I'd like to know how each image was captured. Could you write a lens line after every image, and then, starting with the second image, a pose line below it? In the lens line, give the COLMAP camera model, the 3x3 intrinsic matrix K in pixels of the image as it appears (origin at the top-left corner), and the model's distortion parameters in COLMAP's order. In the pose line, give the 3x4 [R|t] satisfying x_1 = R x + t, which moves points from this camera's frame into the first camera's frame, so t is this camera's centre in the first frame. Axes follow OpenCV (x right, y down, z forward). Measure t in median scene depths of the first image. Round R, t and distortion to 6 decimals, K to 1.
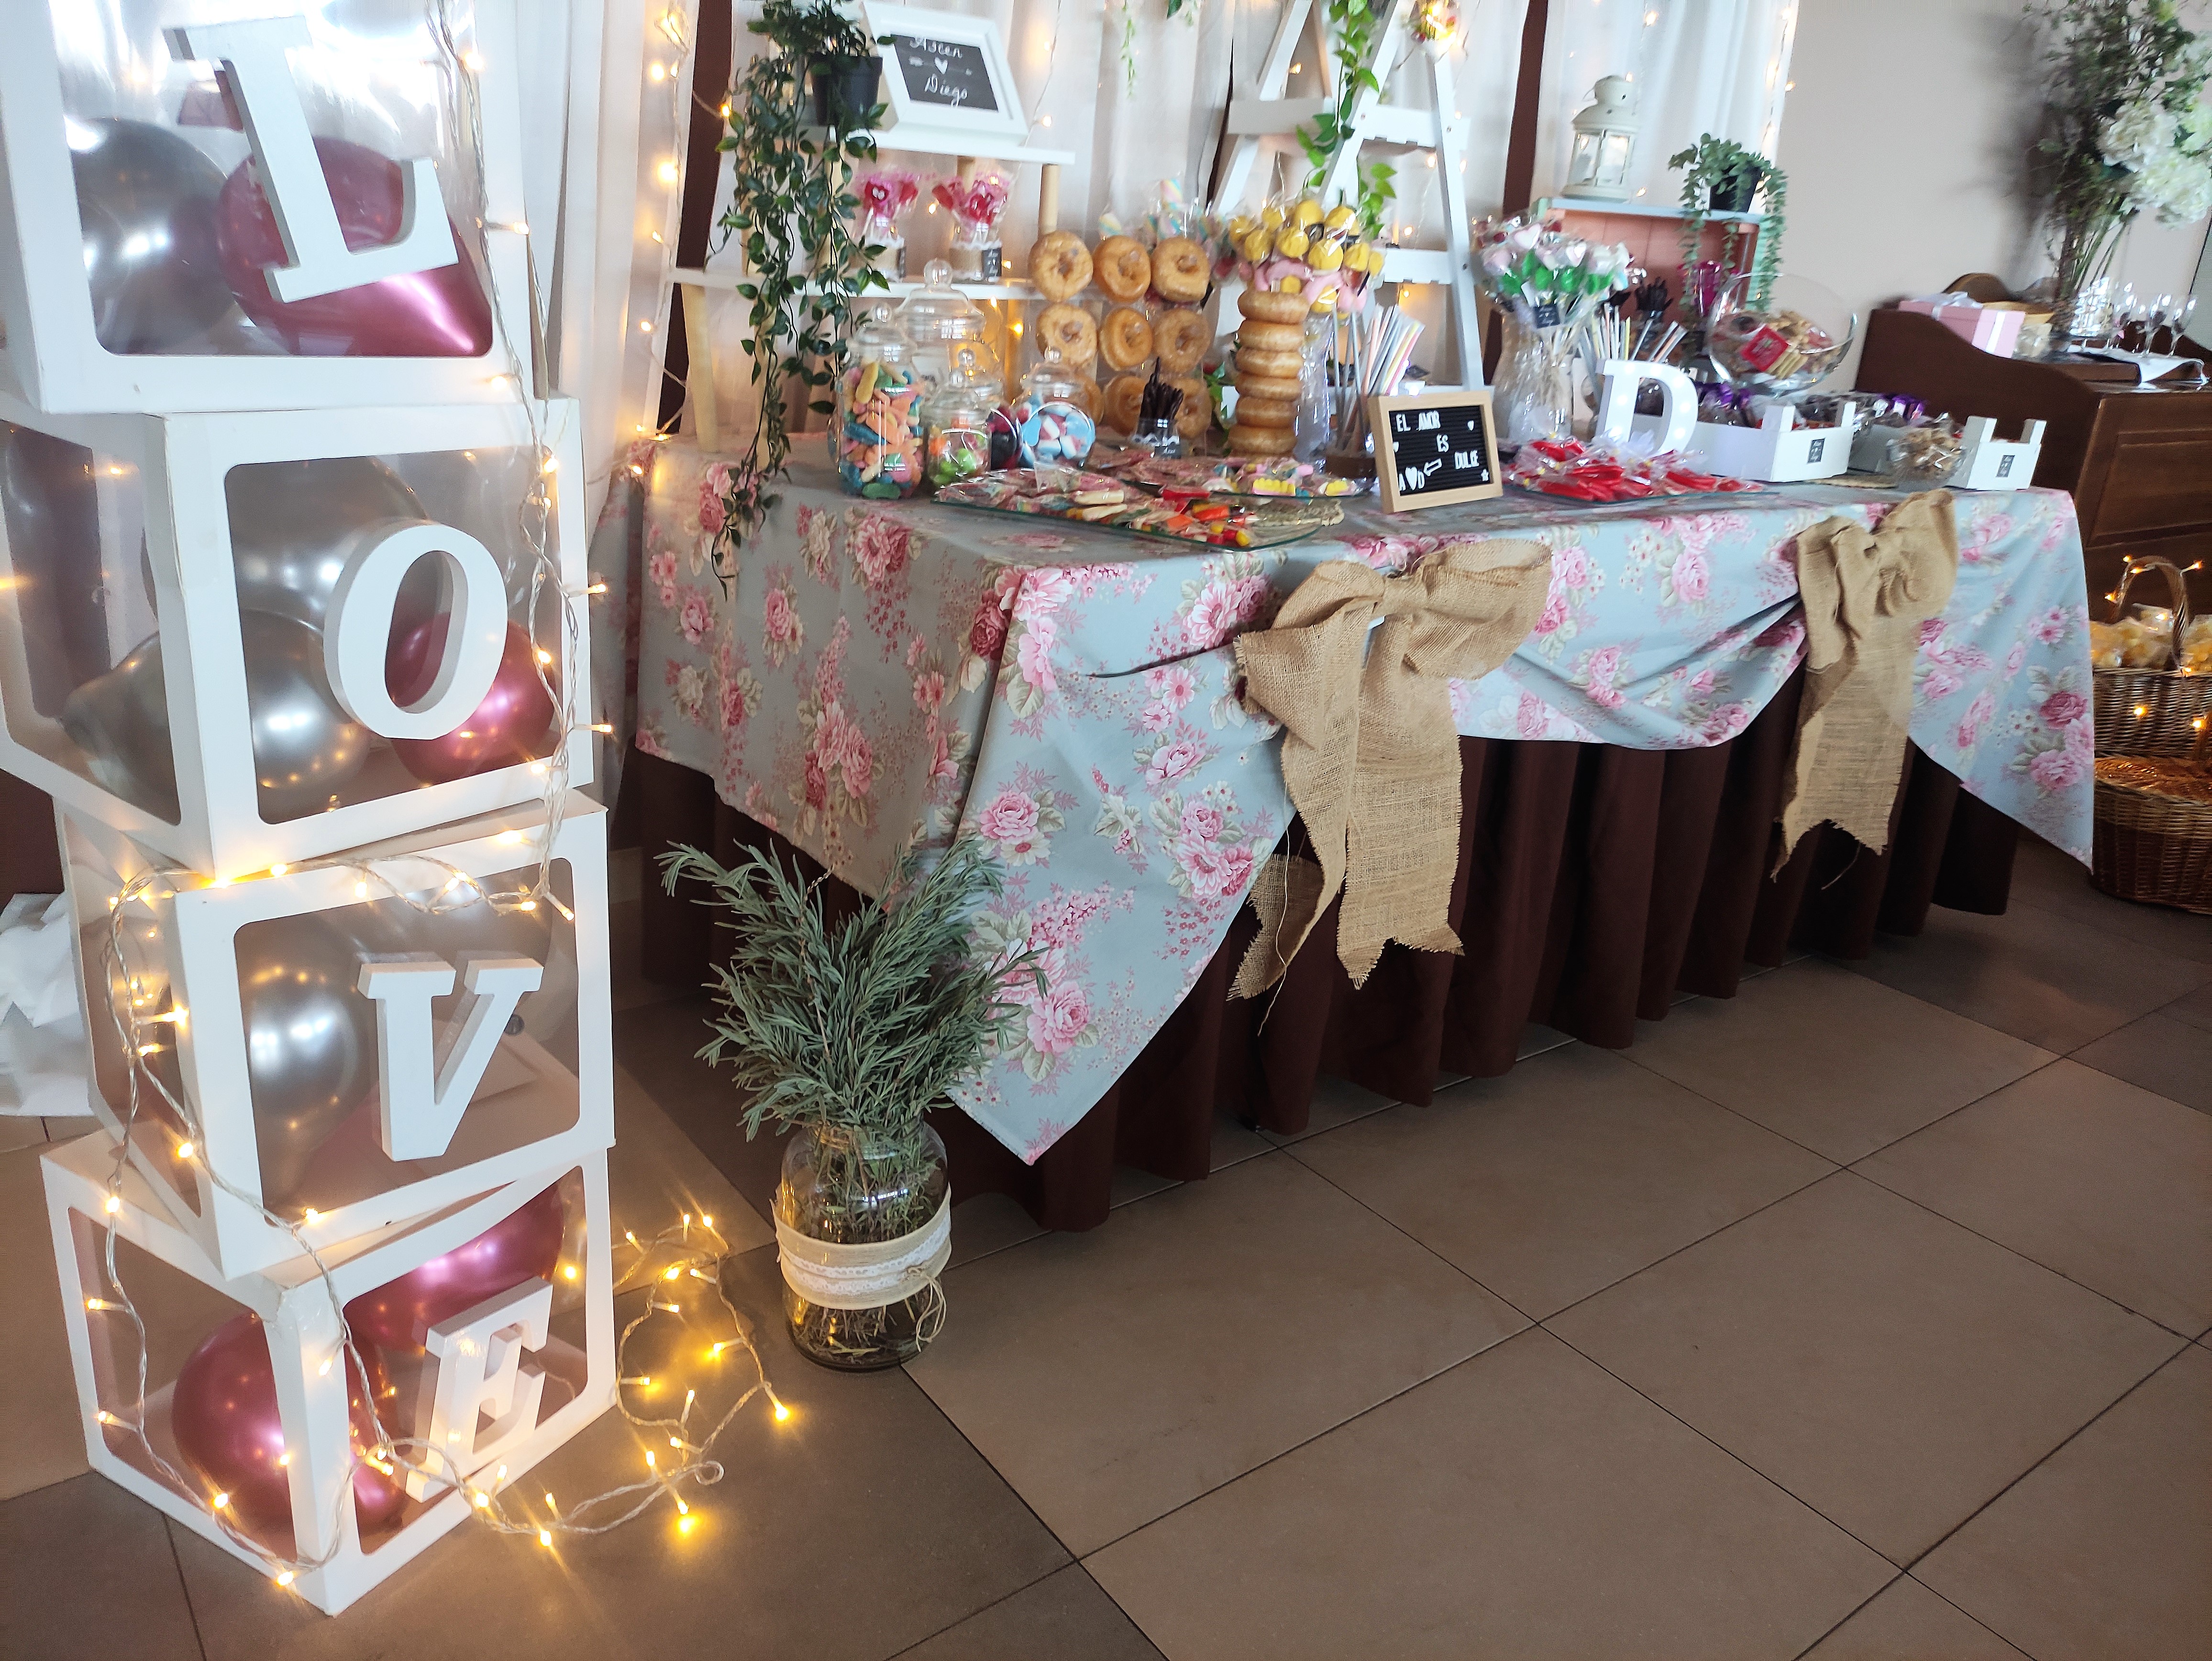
lens RADIAL K [[1646.1, 0, 1117.4], [0, 1646.1, 835.0], [0, 0, 1]] dist [0.034892, -0.017018]
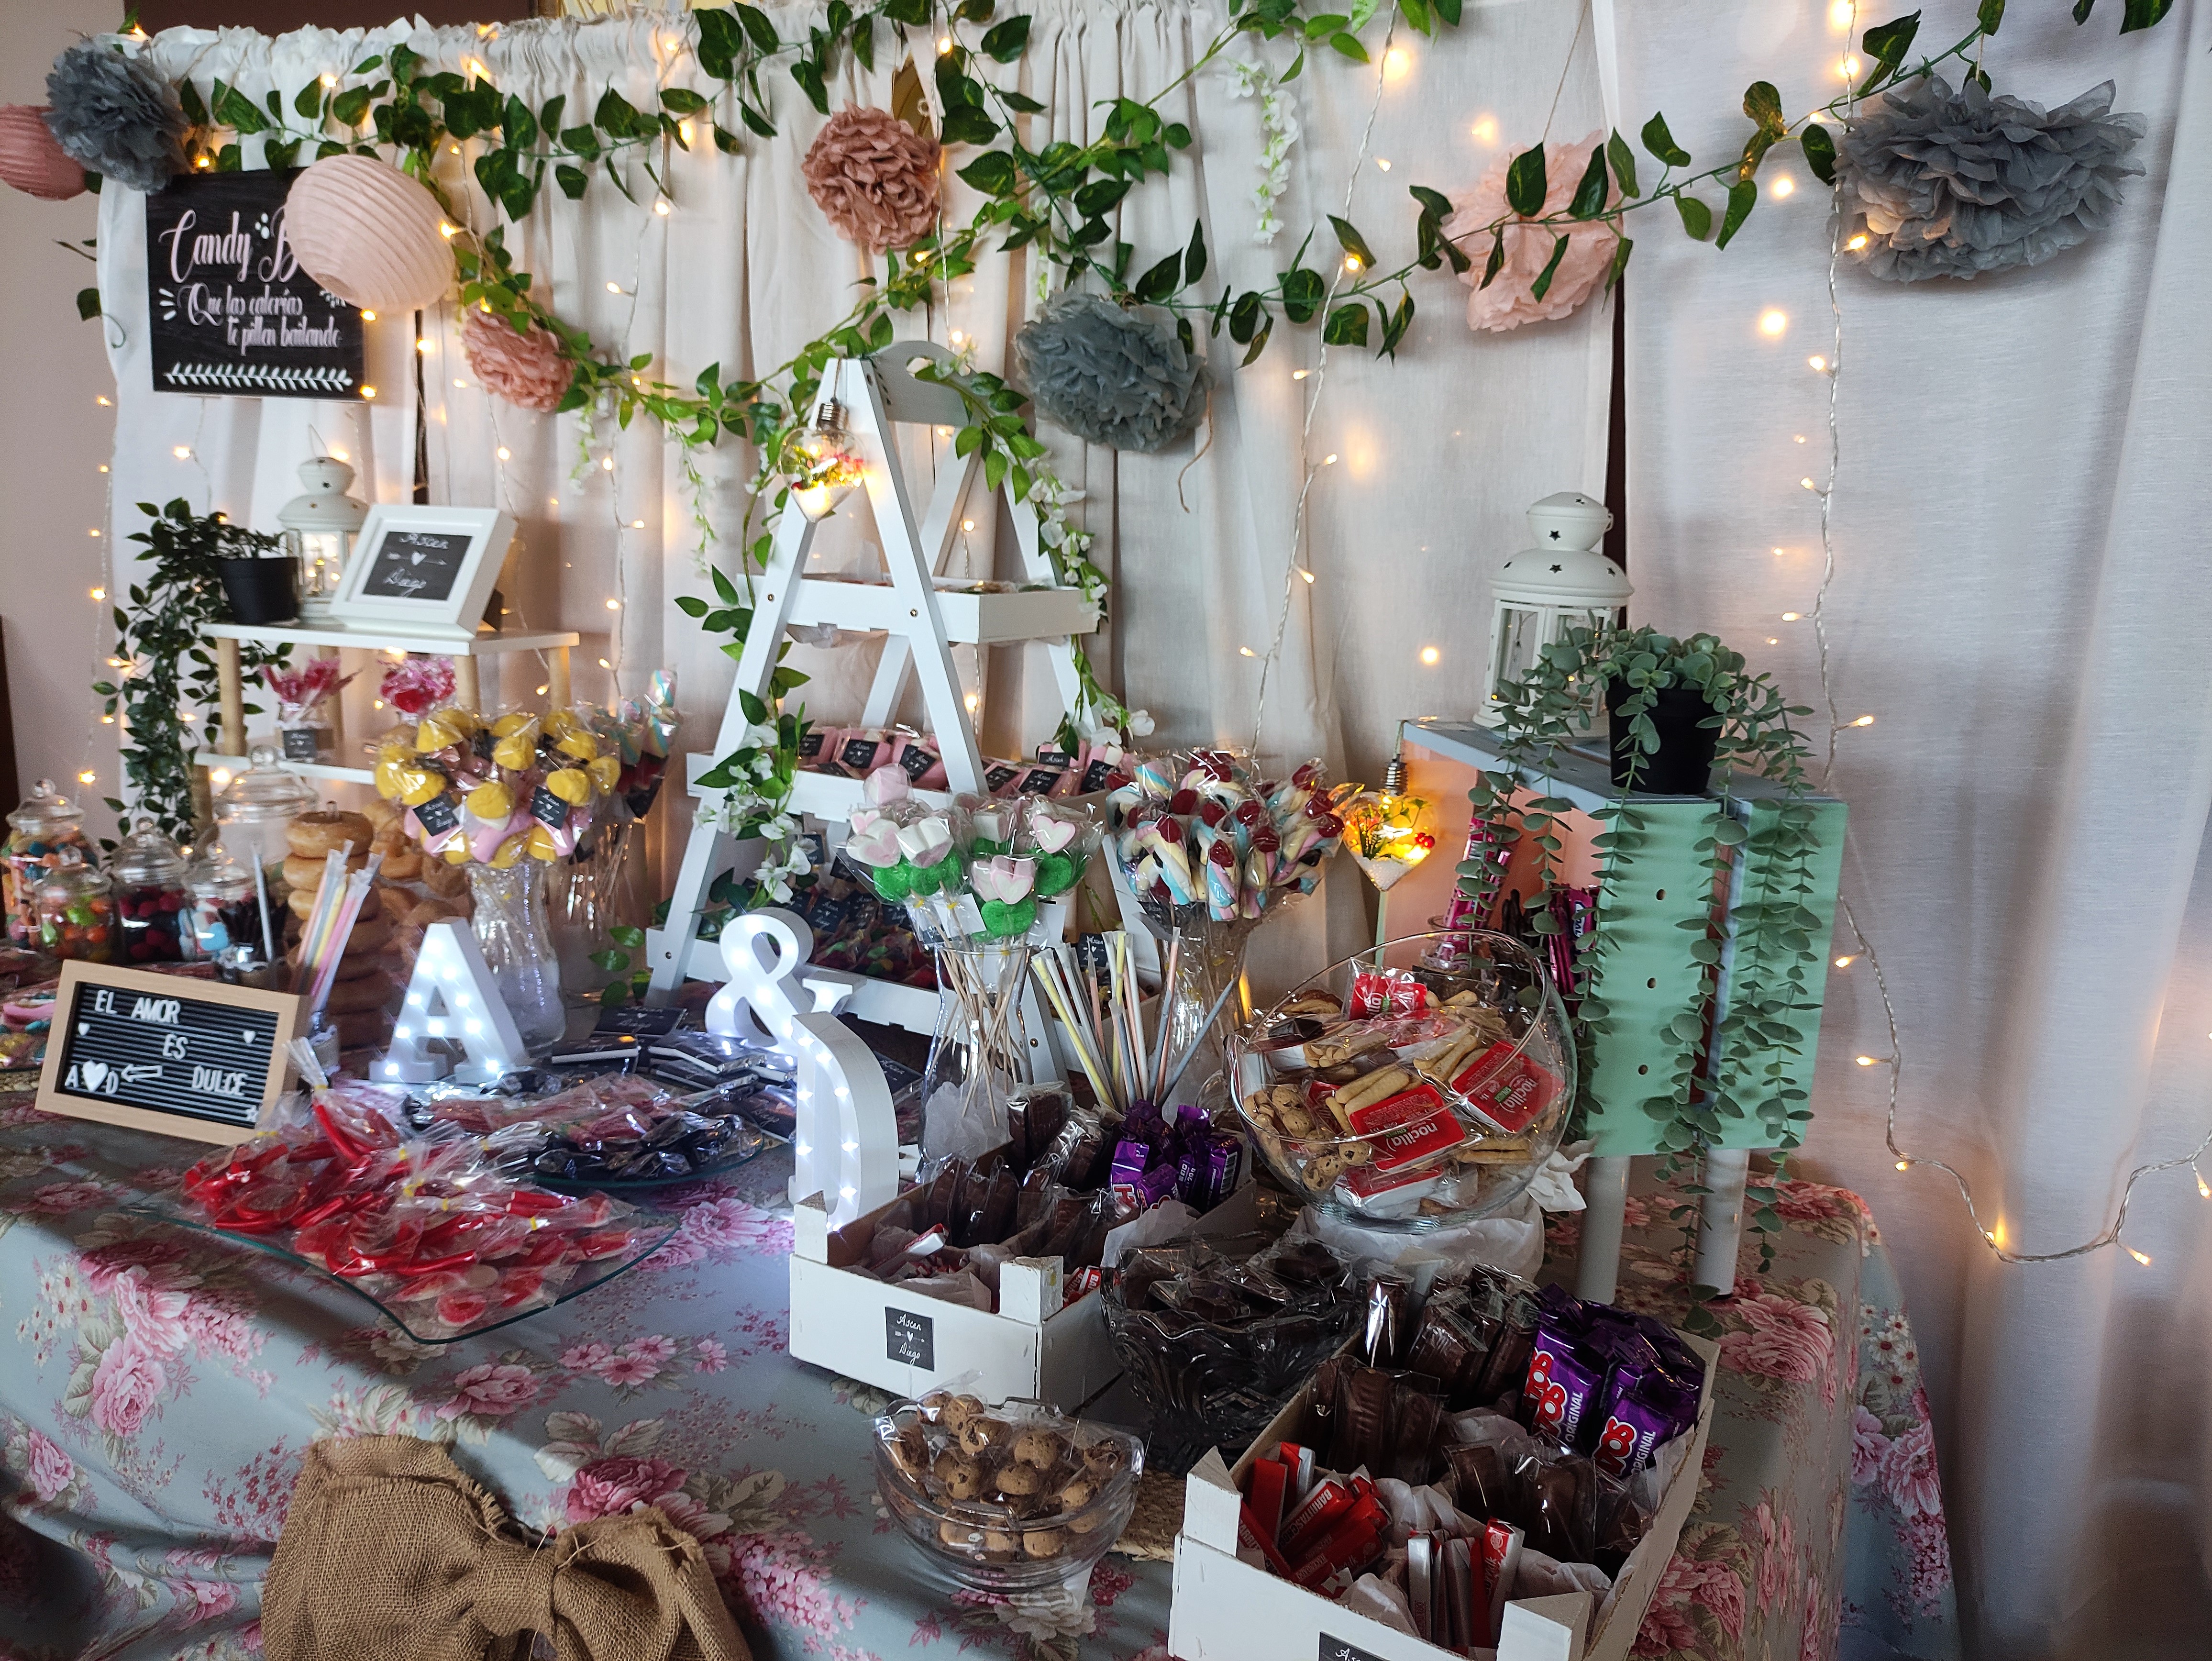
lens RADIAL K [[1646.1, 0, 1113.1], [0, 1646.1, 832.0], [0, 0, 1]] dist [0.034892, -0.017018]
pose [[0.397646, 0.133040, -0.907842, 1.010386], [-0.329789, 0.944035, -0.006108, -0.460322], [0.856222, 0.301825, 0.419267, 1.033359]]
